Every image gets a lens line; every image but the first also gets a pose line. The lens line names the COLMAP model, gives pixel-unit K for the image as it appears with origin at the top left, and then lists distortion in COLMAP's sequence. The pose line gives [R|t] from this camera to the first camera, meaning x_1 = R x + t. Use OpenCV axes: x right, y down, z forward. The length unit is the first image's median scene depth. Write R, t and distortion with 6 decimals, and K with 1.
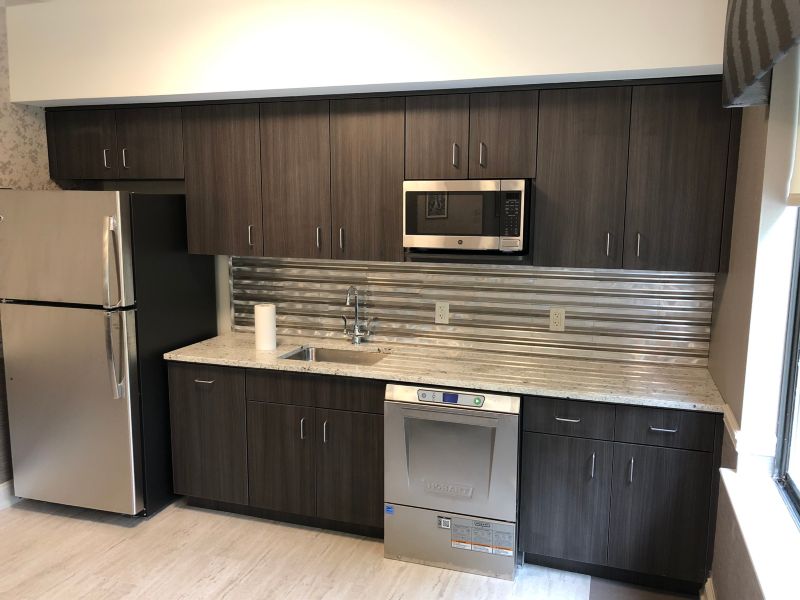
lens RADIAL K [[647.2, 0, 400.0], [0, 647.2, 300.0], [0, 0, 1]] dist [0.013859, -0.009630]
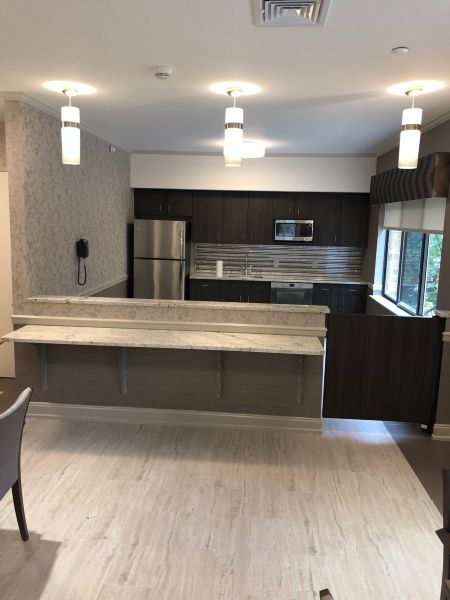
lens RADIAL K [[485.4, 0, 215.9], [0, 485.4, 297.1], [0, 0, 1]] dist [0.013859, -0.009630]
pose [[0.970694, -0.017419, 0.239688, -0.856878], [0.016219, 0.999844, 0.006977, 0.178589], [-0.239772, -0.002885, 0.970825, -1.262894]]
